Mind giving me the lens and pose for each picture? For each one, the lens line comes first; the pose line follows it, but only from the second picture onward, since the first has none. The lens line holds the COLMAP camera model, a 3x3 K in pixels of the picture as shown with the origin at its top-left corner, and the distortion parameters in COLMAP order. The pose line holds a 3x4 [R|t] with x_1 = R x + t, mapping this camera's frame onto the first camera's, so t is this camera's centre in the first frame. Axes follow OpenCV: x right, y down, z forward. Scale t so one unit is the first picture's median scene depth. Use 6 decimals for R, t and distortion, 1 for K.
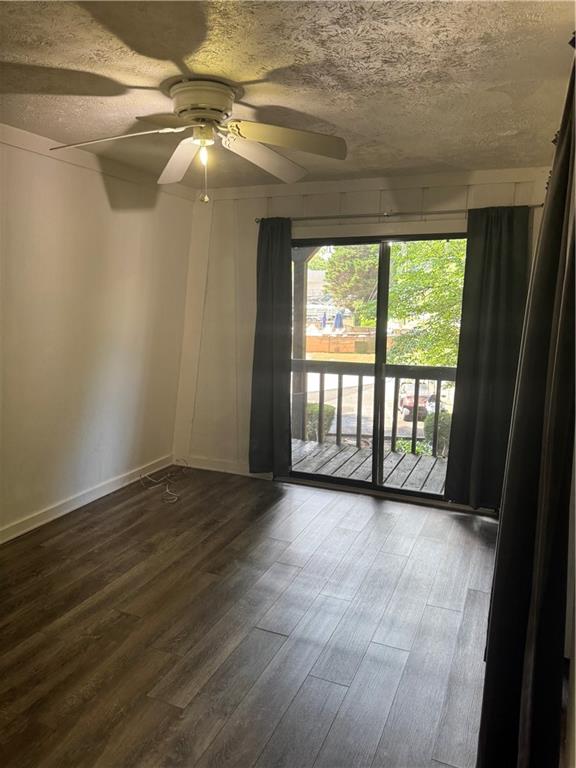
lens RADIAL K [[541.1, 0, 290.2], [0, 541.1, 388.5], [0, 0, 1]] dist [0.077155, -0.091821]
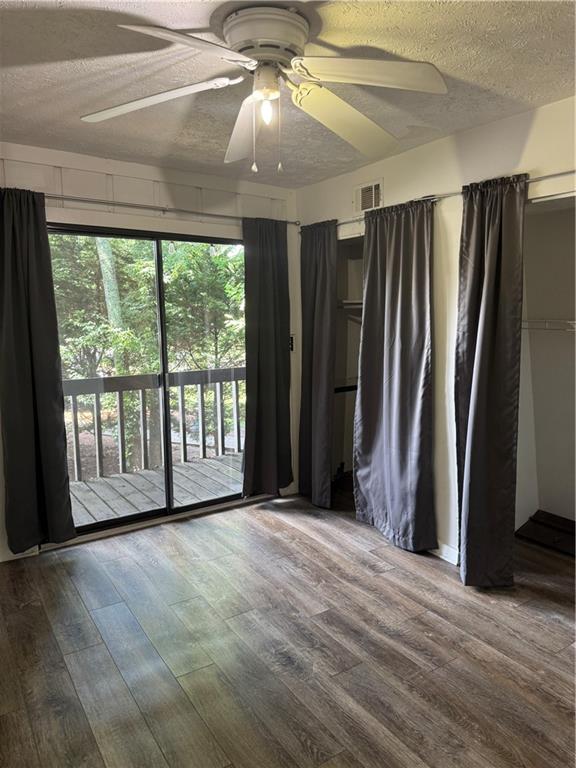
lens RADIAL K [[541.1, 0, 290.2], [0, 541.1, 388.5], [0, 0, 1]] dist [0.077155, -0.091821]
pose [[0.539319, -0.134661, 0.831265, -0.500046], [0.151031, 0.986593, 0.061835, -0.048616], [-0.828447, 0.092198, 0.552426, 0.346905]]
